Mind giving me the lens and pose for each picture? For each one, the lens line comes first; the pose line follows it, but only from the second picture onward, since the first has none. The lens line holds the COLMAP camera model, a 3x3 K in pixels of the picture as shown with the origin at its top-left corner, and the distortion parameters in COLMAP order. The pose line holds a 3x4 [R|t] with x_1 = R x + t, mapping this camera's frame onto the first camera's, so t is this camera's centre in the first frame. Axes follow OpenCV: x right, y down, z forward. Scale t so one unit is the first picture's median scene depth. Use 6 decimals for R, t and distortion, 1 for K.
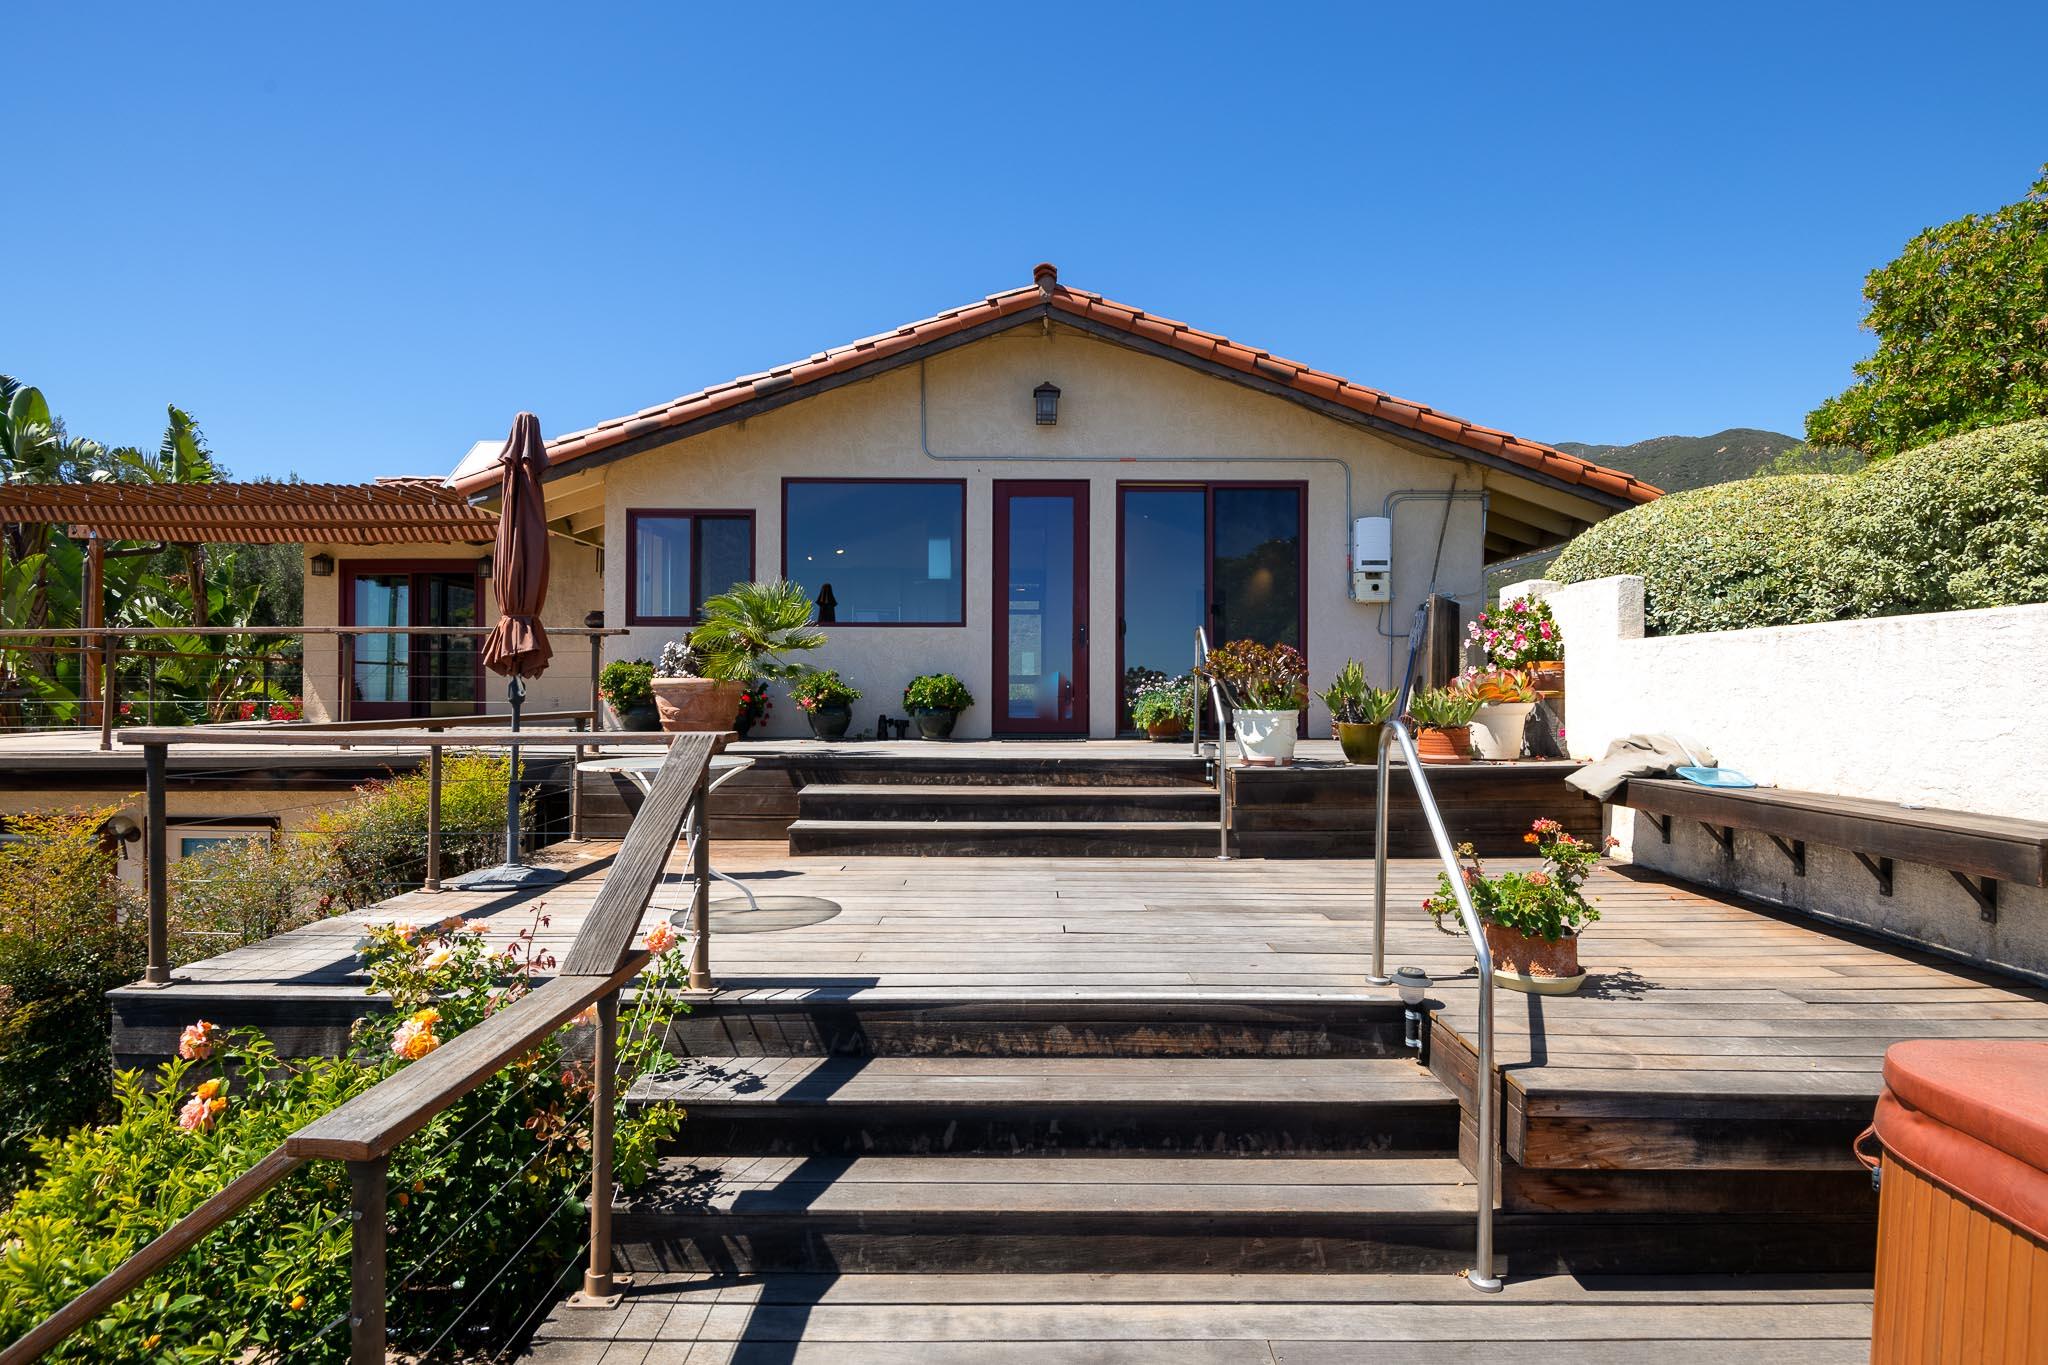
lens RADIAL K [[955.3, 0, 1024.0], [0, 955.3, 682.5], [0, 0, 1]] dist [0.017474, -0.028767]
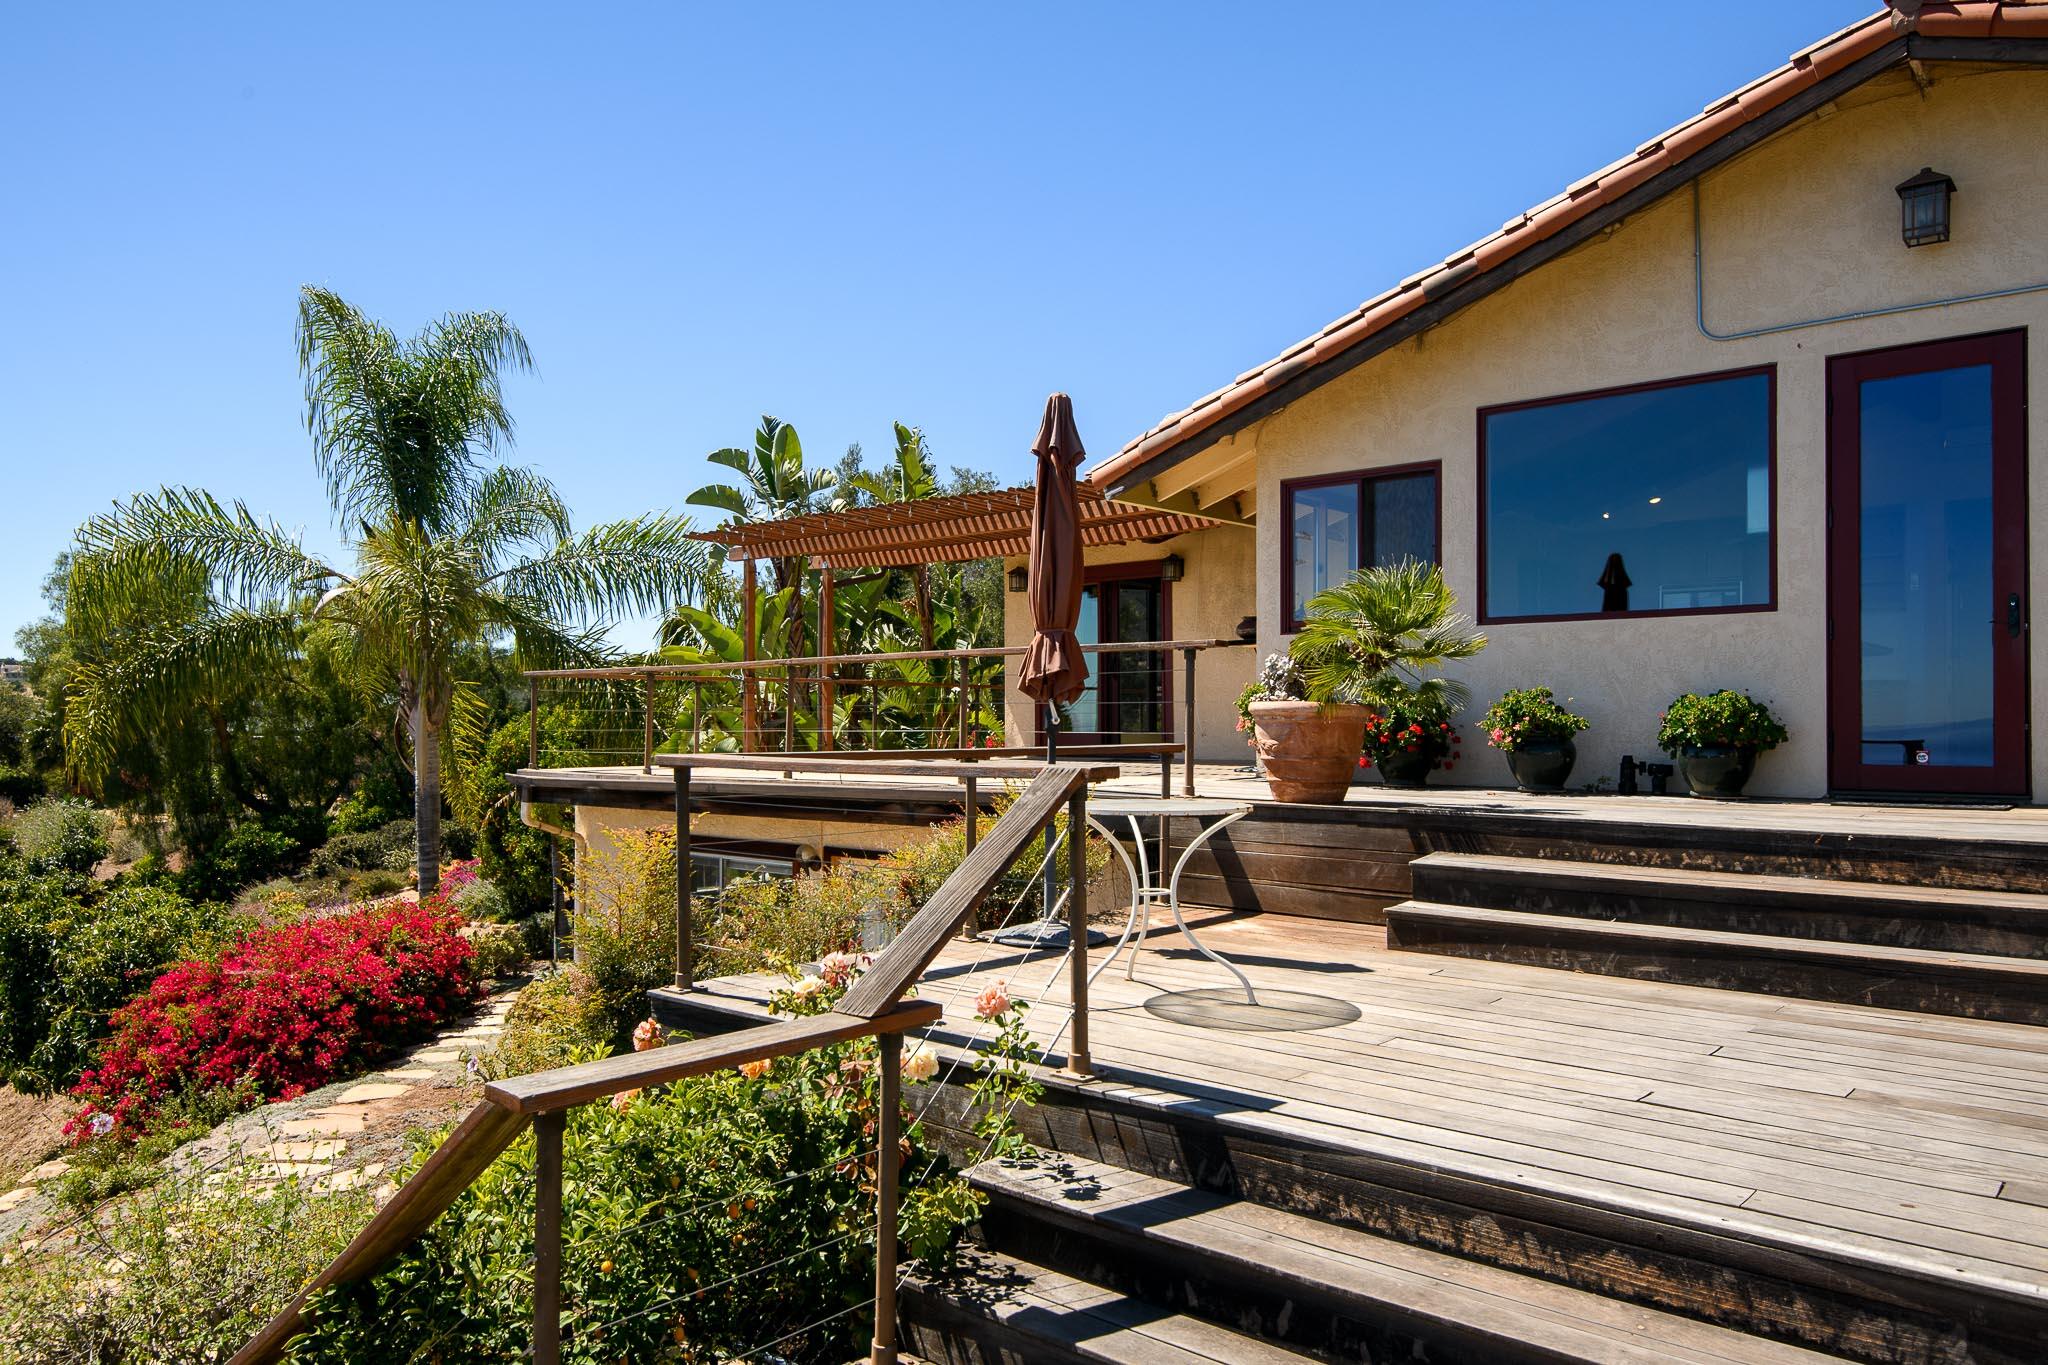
lens RADIAL K [[1434.7, 0, 1024.0], [0, 1434.7, 682.5], [0, 0, 1]] dist [0.044971, -0.057718]
pose [[0.743843, -0.021240, -0.668017, 0.320347], [0.009454, 0.999729, -0.021260, 0.003304], [0.668288, 0.009498, 0.743842, 0.021277]]
